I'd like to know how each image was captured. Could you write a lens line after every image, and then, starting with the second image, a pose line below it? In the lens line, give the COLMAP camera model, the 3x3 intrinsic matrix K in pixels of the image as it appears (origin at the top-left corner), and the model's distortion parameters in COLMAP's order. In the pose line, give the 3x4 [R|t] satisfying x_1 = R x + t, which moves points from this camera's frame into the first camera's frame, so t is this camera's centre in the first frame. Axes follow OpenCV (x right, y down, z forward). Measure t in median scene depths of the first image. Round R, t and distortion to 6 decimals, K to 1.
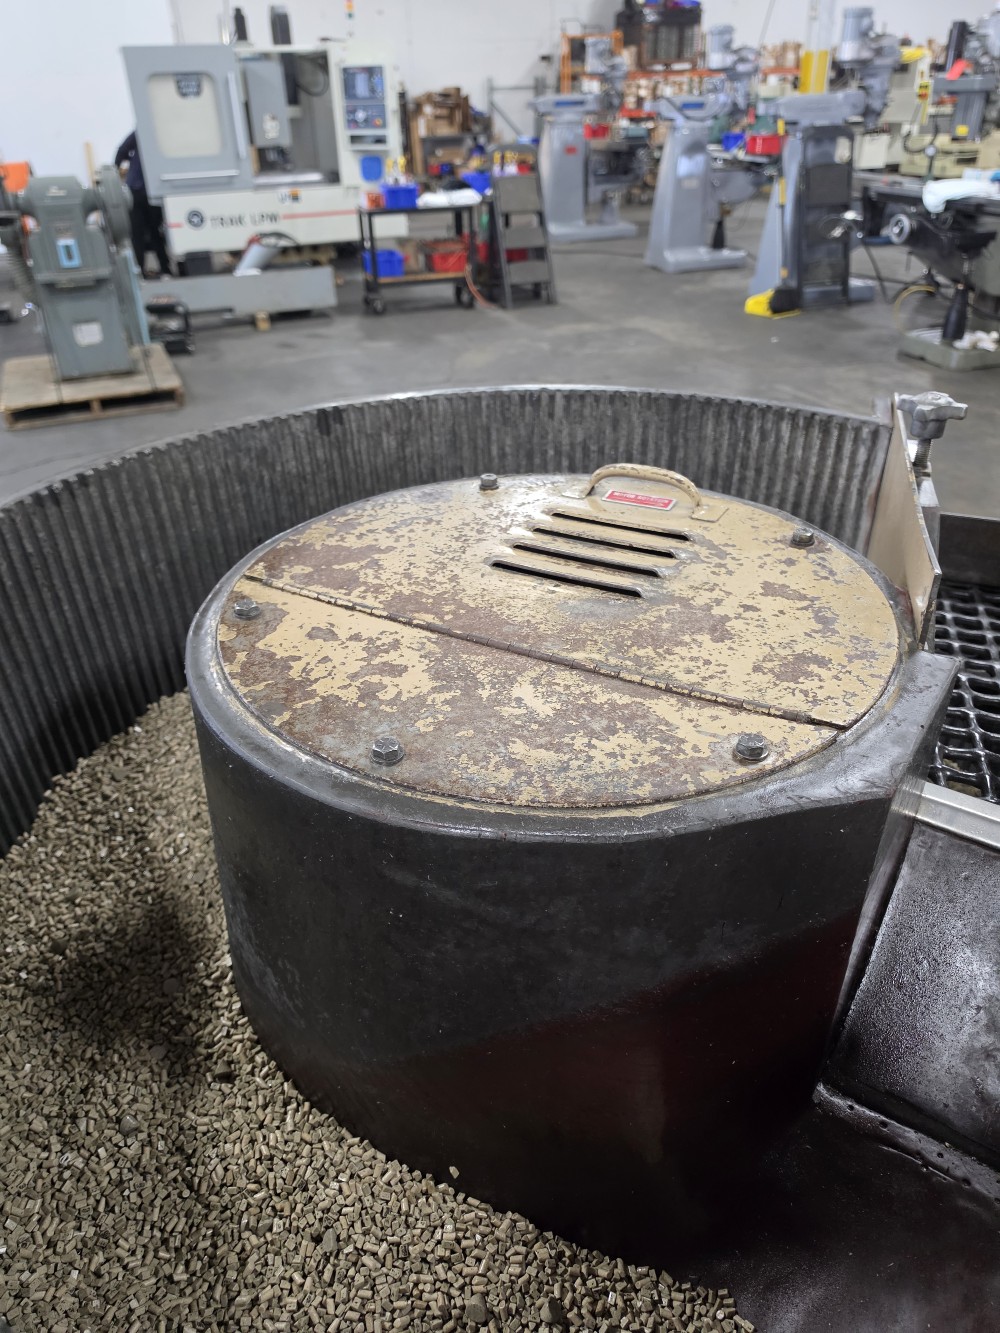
lens RADIAL K [[991.8, 0, 500.0], [0, 991.8, 666.5], [0, 0, 1]] dist [0.084599, -0.079644]
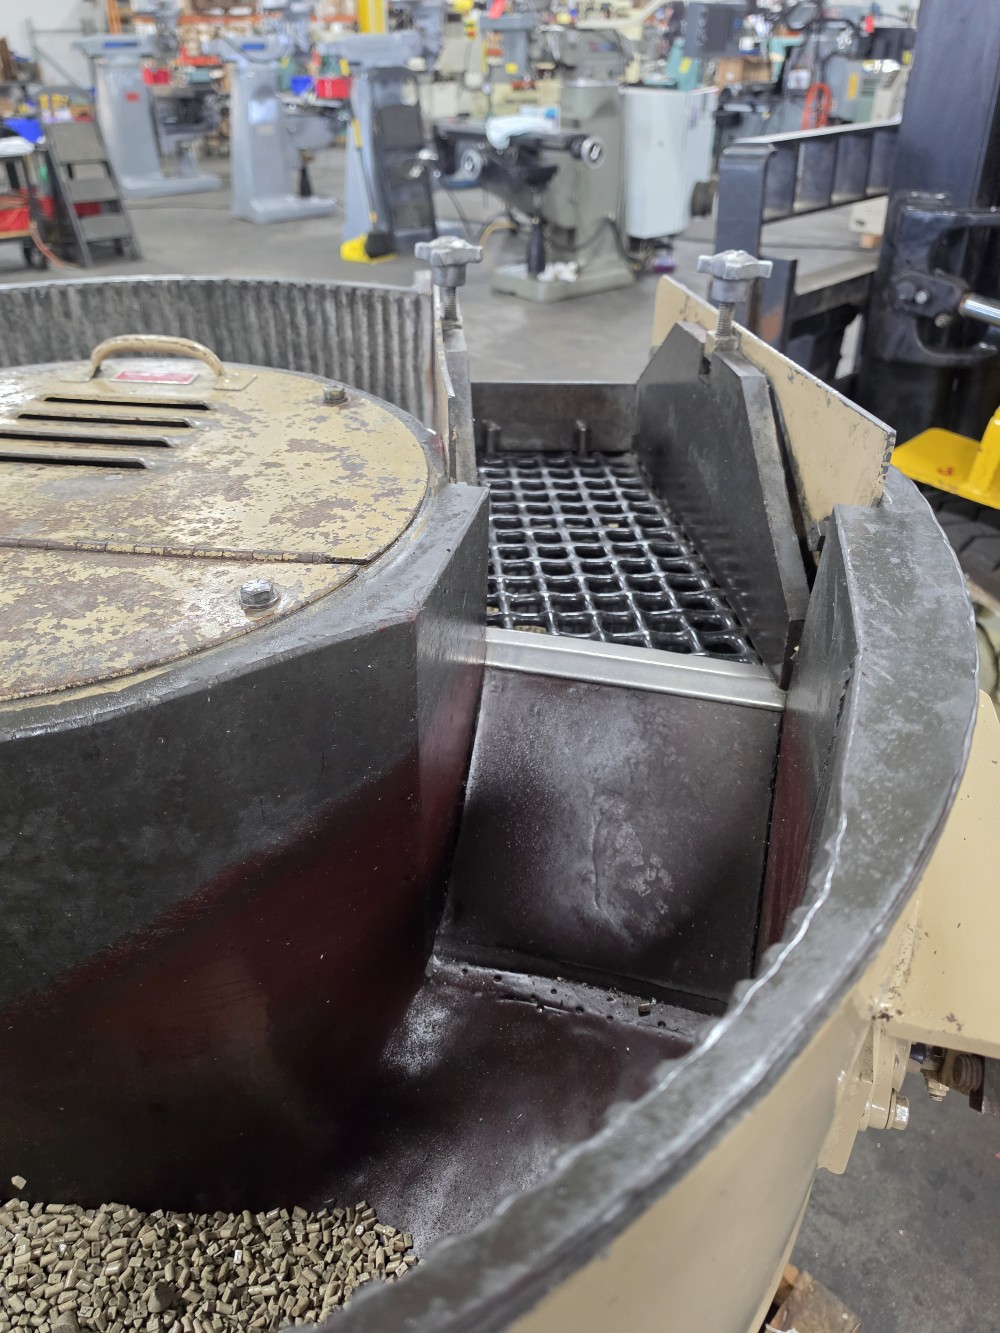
lens RADIAL K [[991.8, 0, 500.0], [0, 991.8, 666.5], [0, 0, 1]] dist [0.084599, -0.079644]
pose [[0.933876, -0.178905, 0.309627, 0.134629], [0.167701, 0.983844, 0.062665, 0.097687], [-0.315836, -0.006597, 0.948791, 0.093347]]
